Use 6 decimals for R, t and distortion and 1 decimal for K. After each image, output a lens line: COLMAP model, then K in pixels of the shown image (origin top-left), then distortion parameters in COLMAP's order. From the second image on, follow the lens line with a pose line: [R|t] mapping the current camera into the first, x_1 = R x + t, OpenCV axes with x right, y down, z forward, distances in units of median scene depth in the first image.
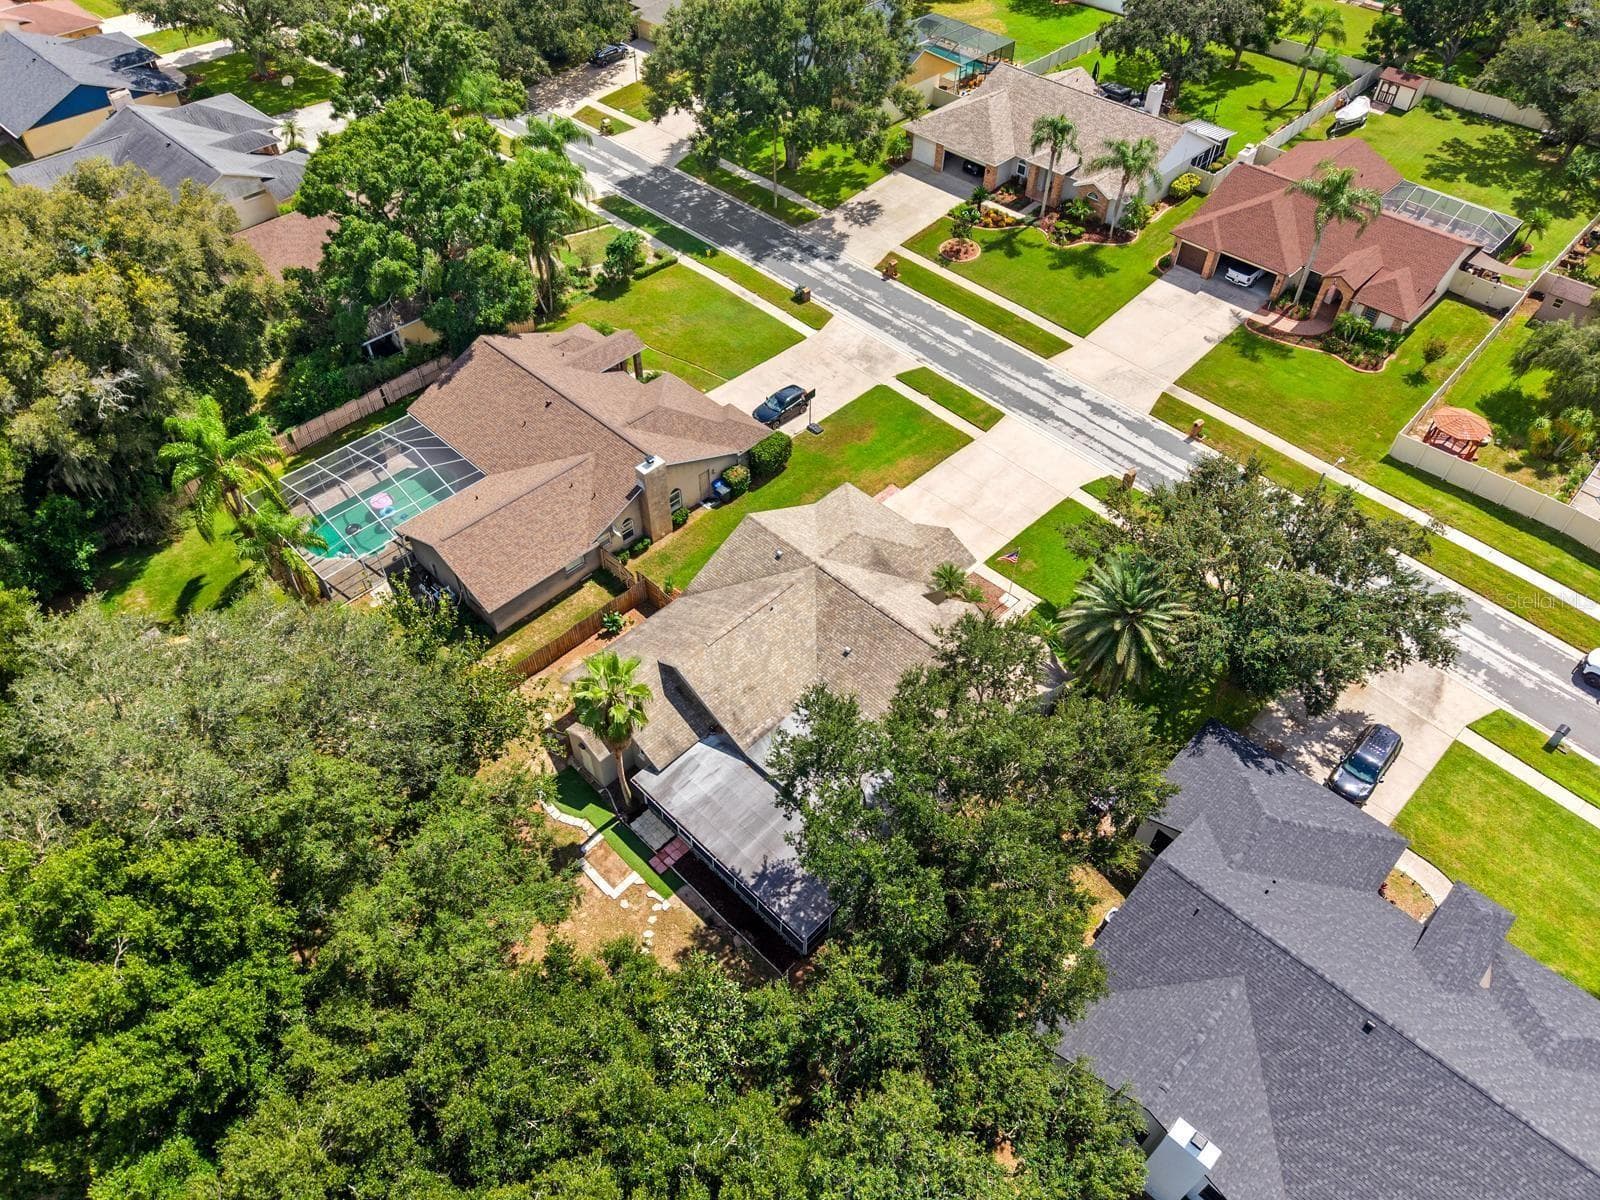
lens RADIAL K [[1042.6, 0, 800.0], [0, 1042.6, 600.0], [0, 0, 1]] dist [0.002623, 0.000086]
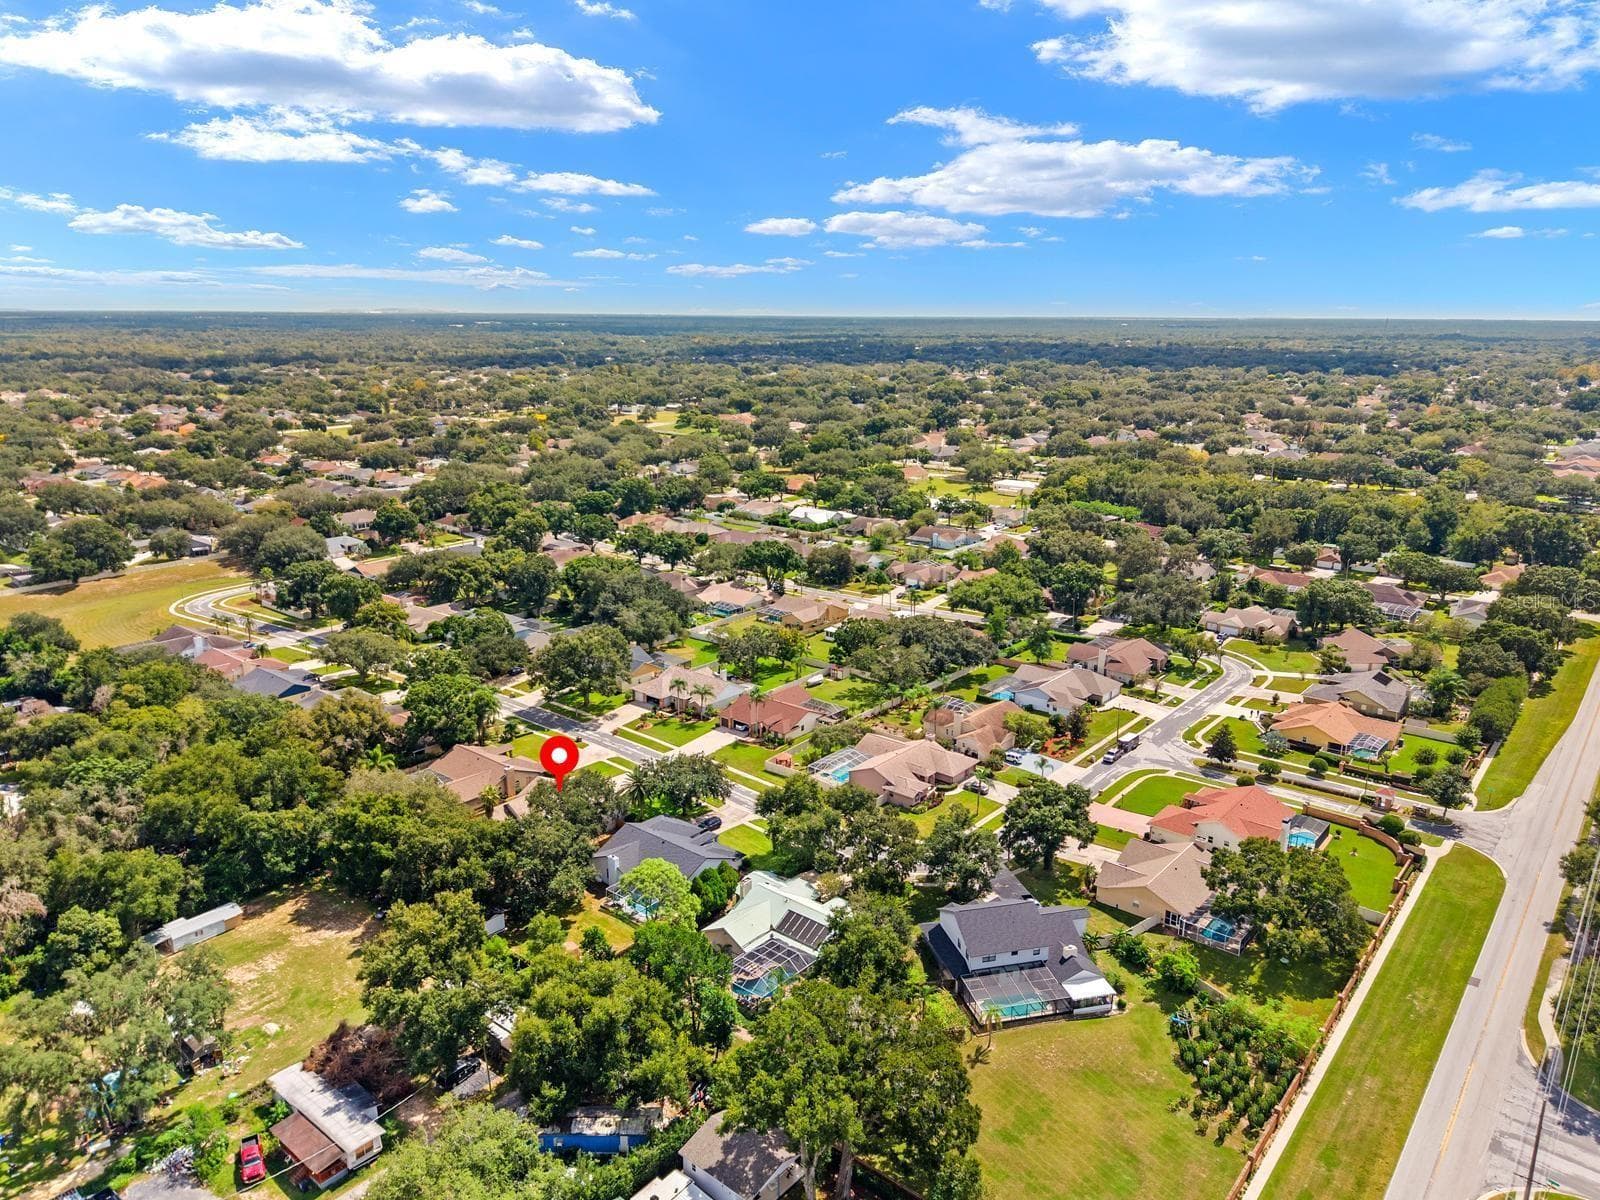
lens RADIAL K [[1042.6, 0, 800.0], [0, 1042.6, 600.0], [0, 0, 1]] dist [0.002623, 0.000086]
pose [[0.996659, -0.022485, 0.078516, 0.348081], [0.062361, 0.830295, -0.553824, 0.879885], [-0.052739, 0.556871, 0.828923, -1.368692]]
